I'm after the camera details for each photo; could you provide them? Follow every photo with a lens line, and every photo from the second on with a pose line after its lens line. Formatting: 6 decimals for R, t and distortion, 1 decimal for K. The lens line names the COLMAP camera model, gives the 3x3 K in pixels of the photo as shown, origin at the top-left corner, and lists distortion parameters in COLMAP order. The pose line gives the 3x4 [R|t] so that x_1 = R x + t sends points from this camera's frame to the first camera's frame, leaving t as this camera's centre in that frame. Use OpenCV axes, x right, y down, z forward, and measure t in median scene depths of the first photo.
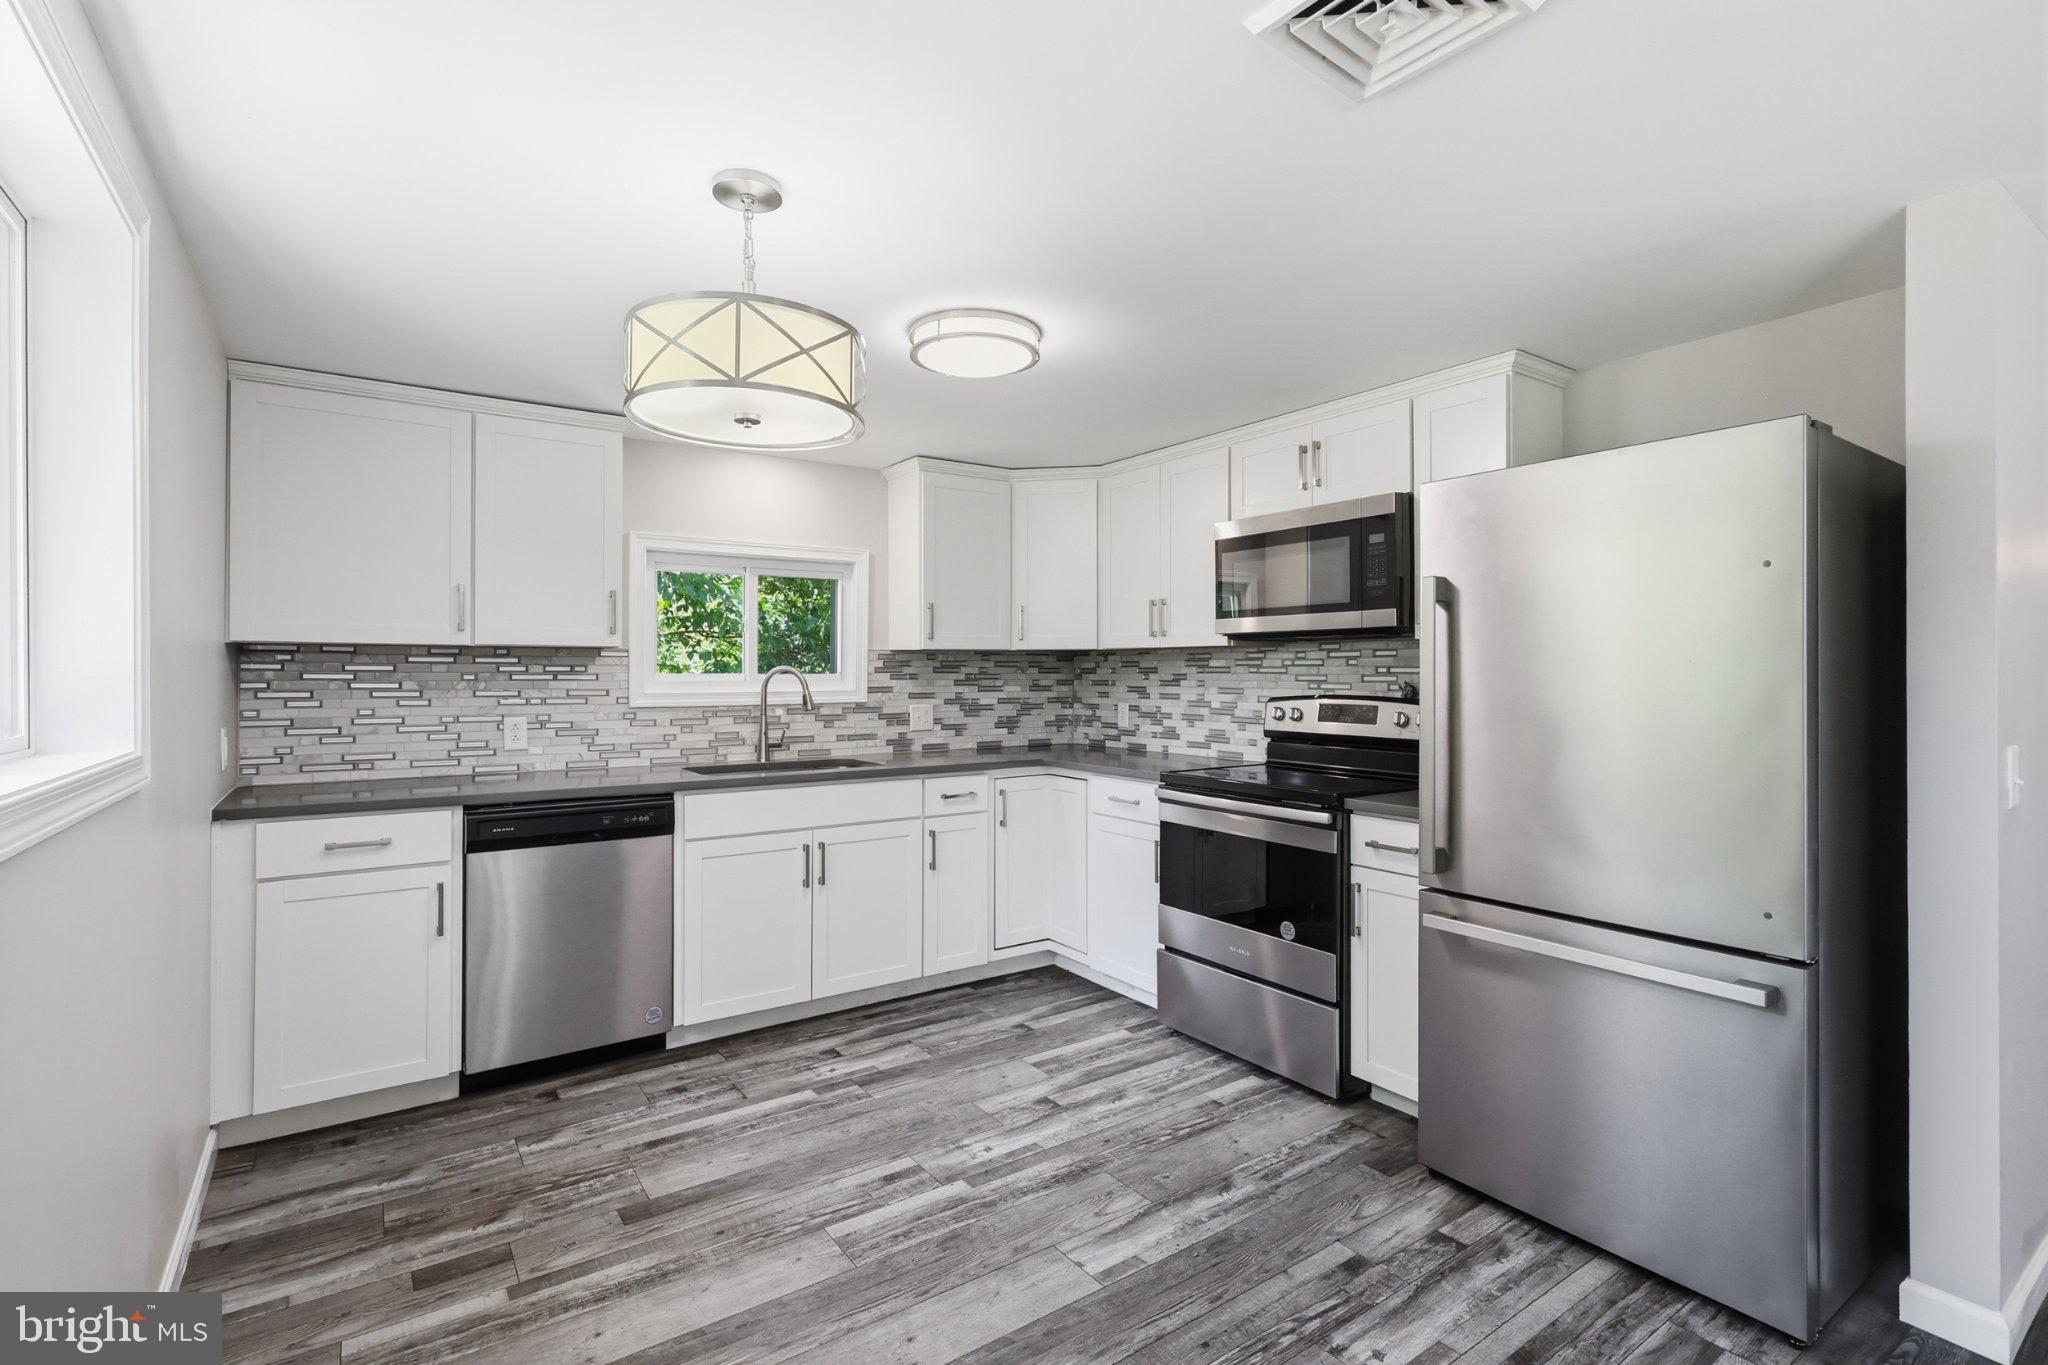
lens RADIAL K [[940.9, 0, 1028.3], [0, 940.9, 678.2], [0, 0, 1]] dist [0.005064, 0.000409]
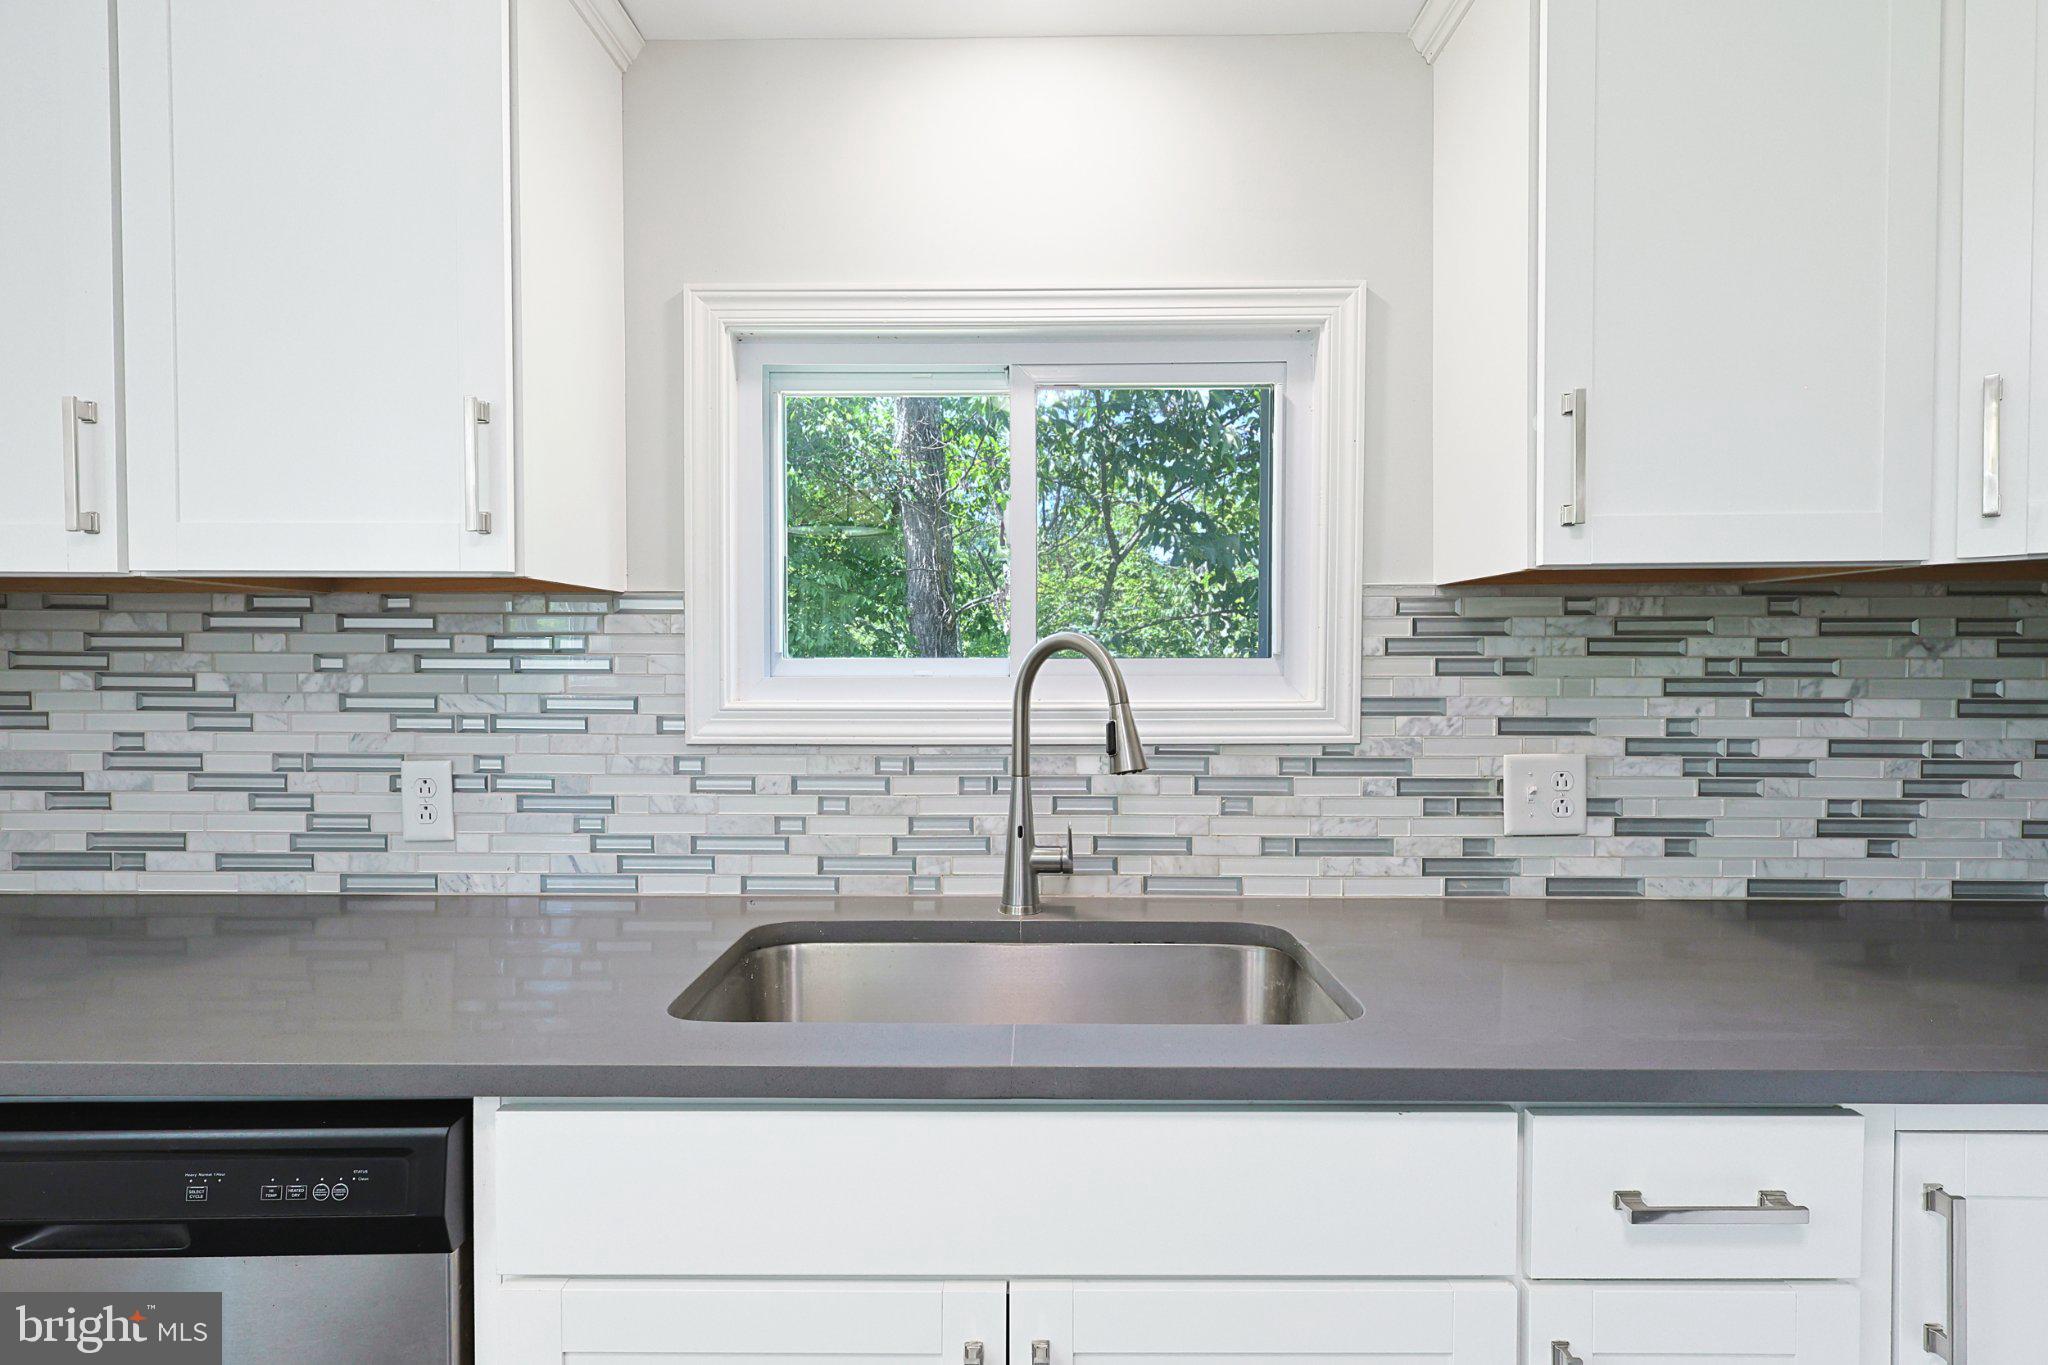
lens RADIAL K [[1034.7, 0, 1012.6], [0, 1034.7, 676.0], [0, 0, 1]] dist [-0.003761, 0.003454]
pose [[0.815179, 0.007812, -0.579157, -0.064833], [-0.004709, 0.999965, 0.006860, -0.000260], [0.579190, -0.002865, 0.815187, 0.690448]]
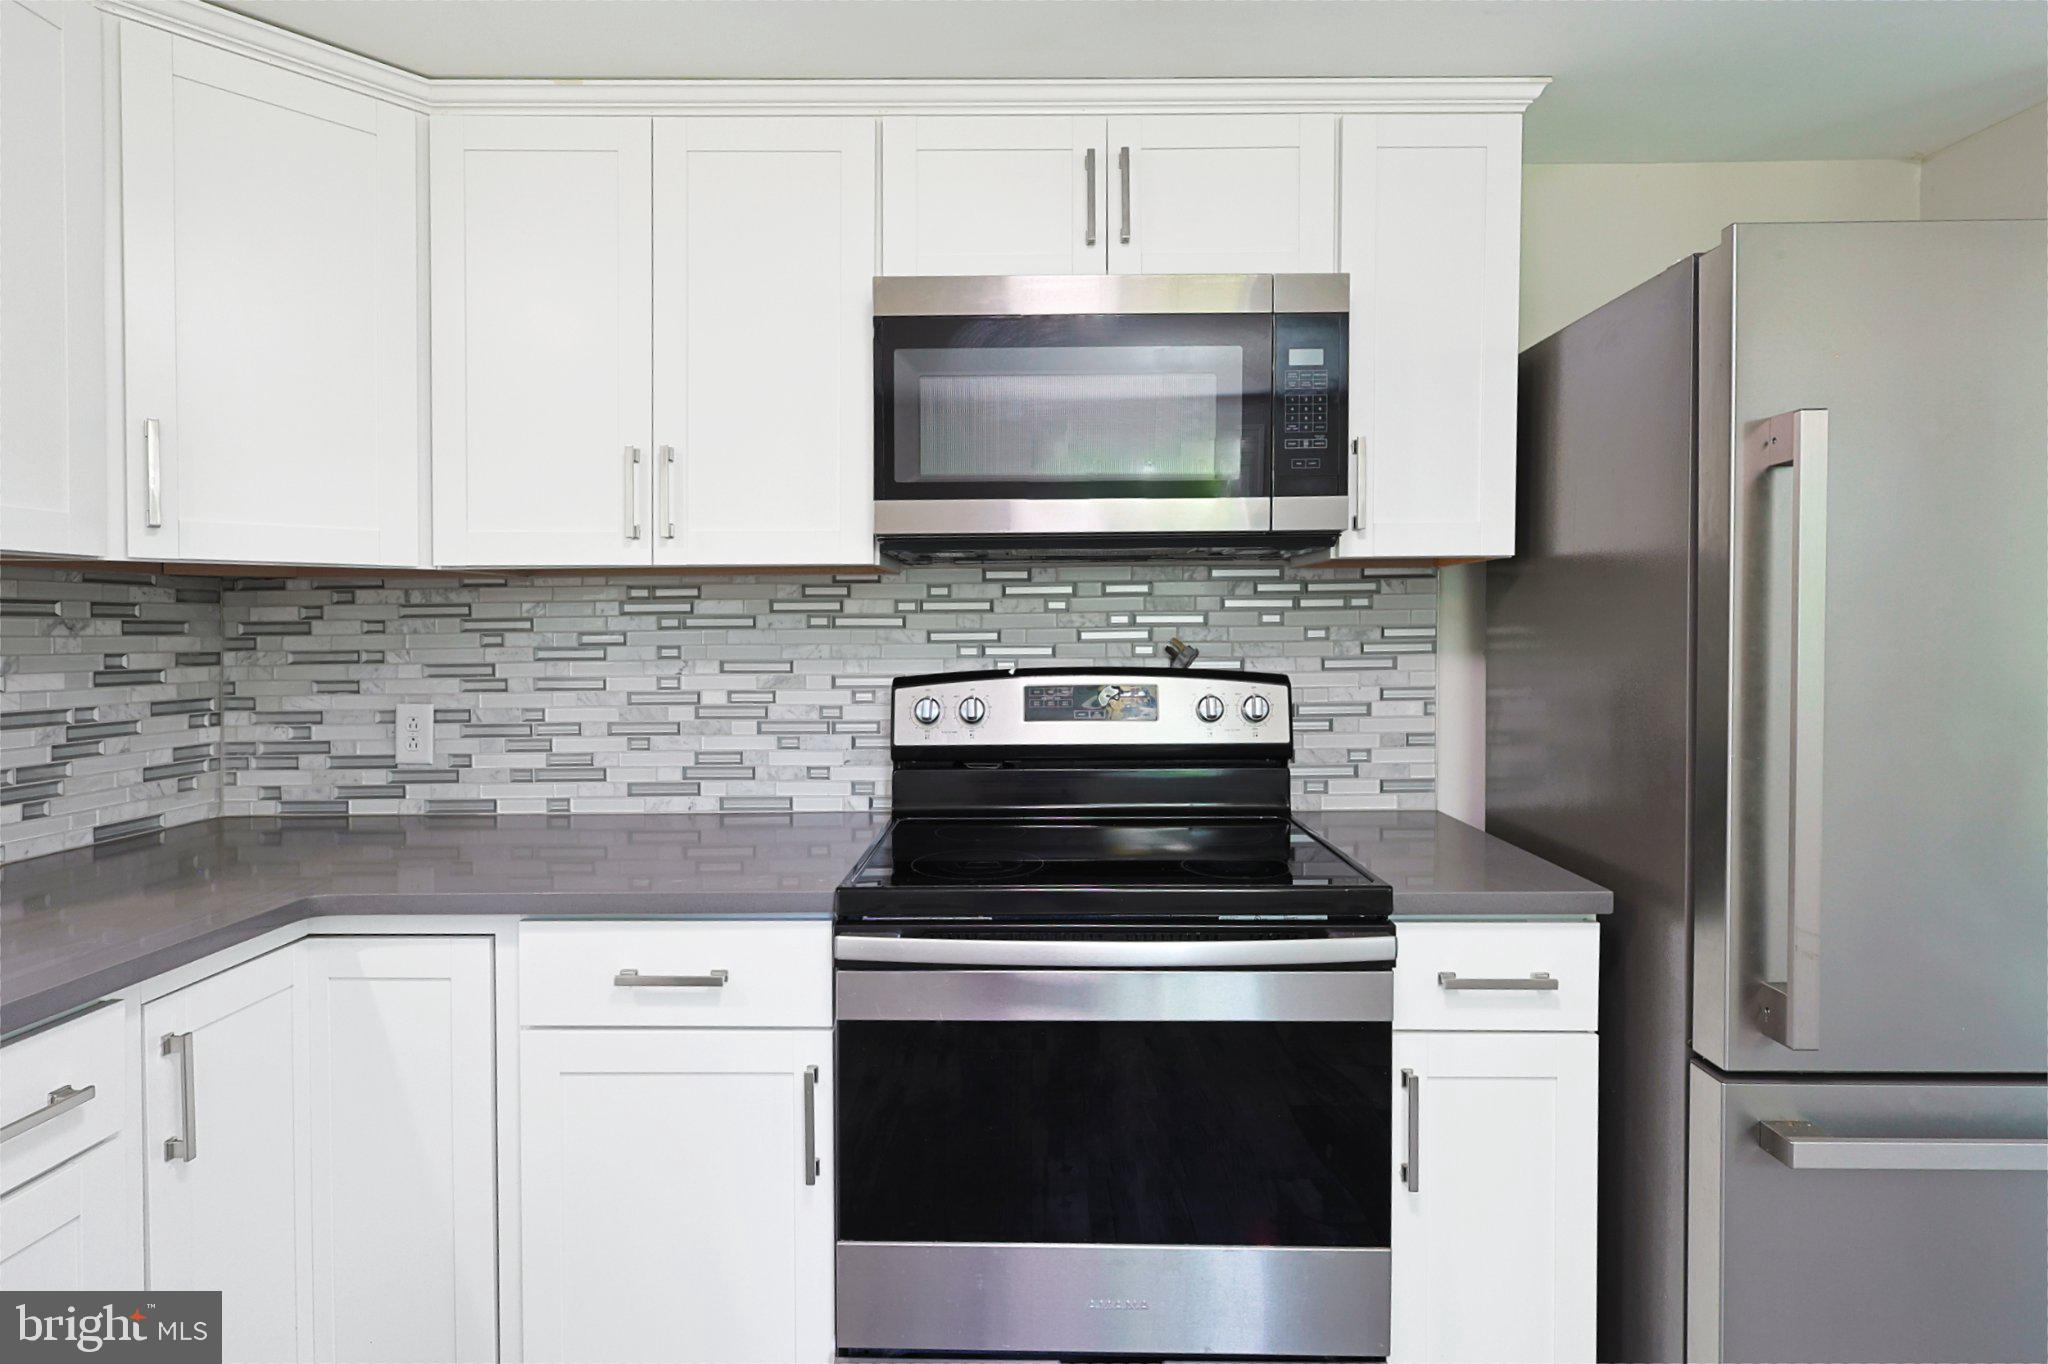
lens RADIAL K [[1034.7, 0, 1038.1], [0, 1034.7, 631.9], [0, 0, 1]] dist [-0.003761, 0.003454]
pose [[0.586656, -0.005455, 0.809818, -0.126335], [0.014707, 0.999884, -0.003919, -0.000036], [-0.809703, 0.014209, 0.586668, 0.608123]]
